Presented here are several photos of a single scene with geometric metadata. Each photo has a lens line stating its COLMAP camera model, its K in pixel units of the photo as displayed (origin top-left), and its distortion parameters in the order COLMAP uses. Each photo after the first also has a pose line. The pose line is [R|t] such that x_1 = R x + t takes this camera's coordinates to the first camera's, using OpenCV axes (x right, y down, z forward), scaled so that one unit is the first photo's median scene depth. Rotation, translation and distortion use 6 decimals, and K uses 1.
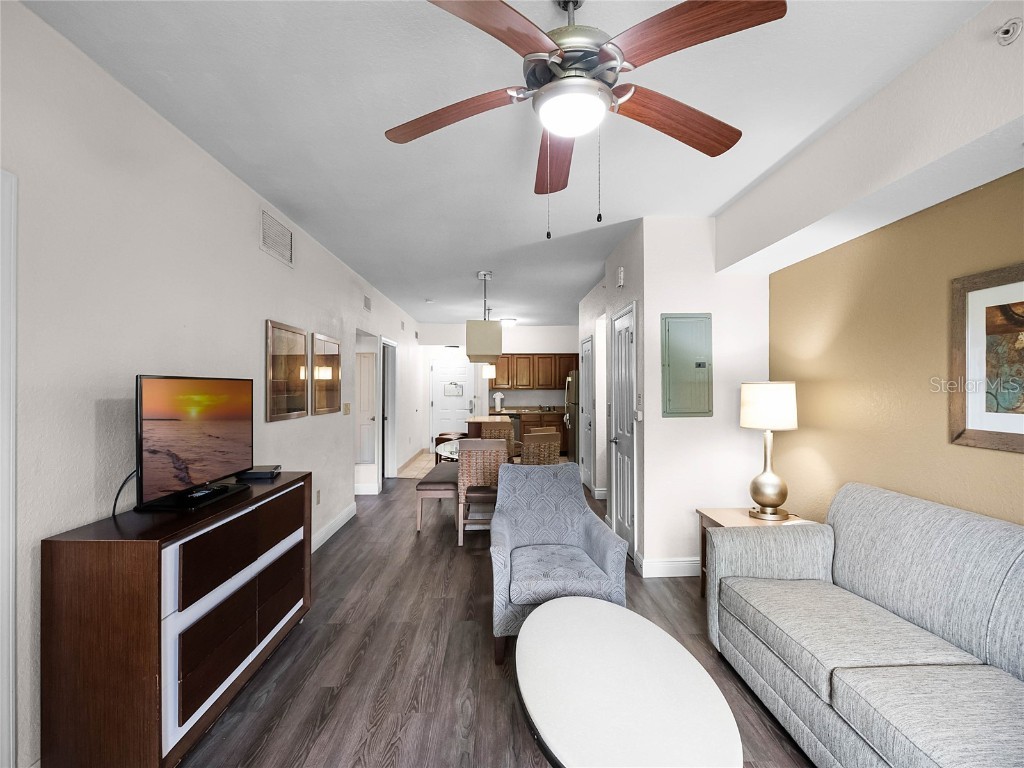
lens RADIAL K [[502.1, 0, 510.9], [0, 502.1, 383.4], [0, 0, 1]] dist [-0.009082, -0.004030]
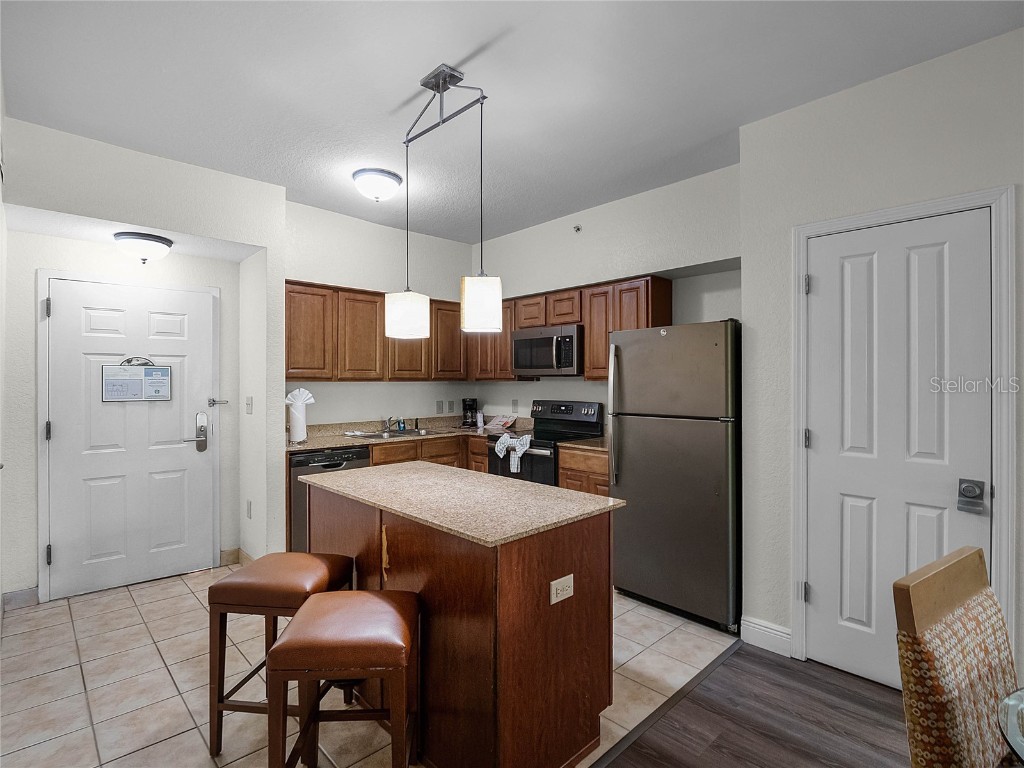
lens RADIAL K [[502.1, 0, 509.0], [0, 502.1, 380.0], [0, 0, 1]] dist [-0.009082, -0.004030]
pose [[0.740796, 0.001808, 0.671727, -0.497141], [-0.003638, 0.999993, 0.001322, 0.033896], [-0.671720, -0.003423, 0.740797, 1.991866]]
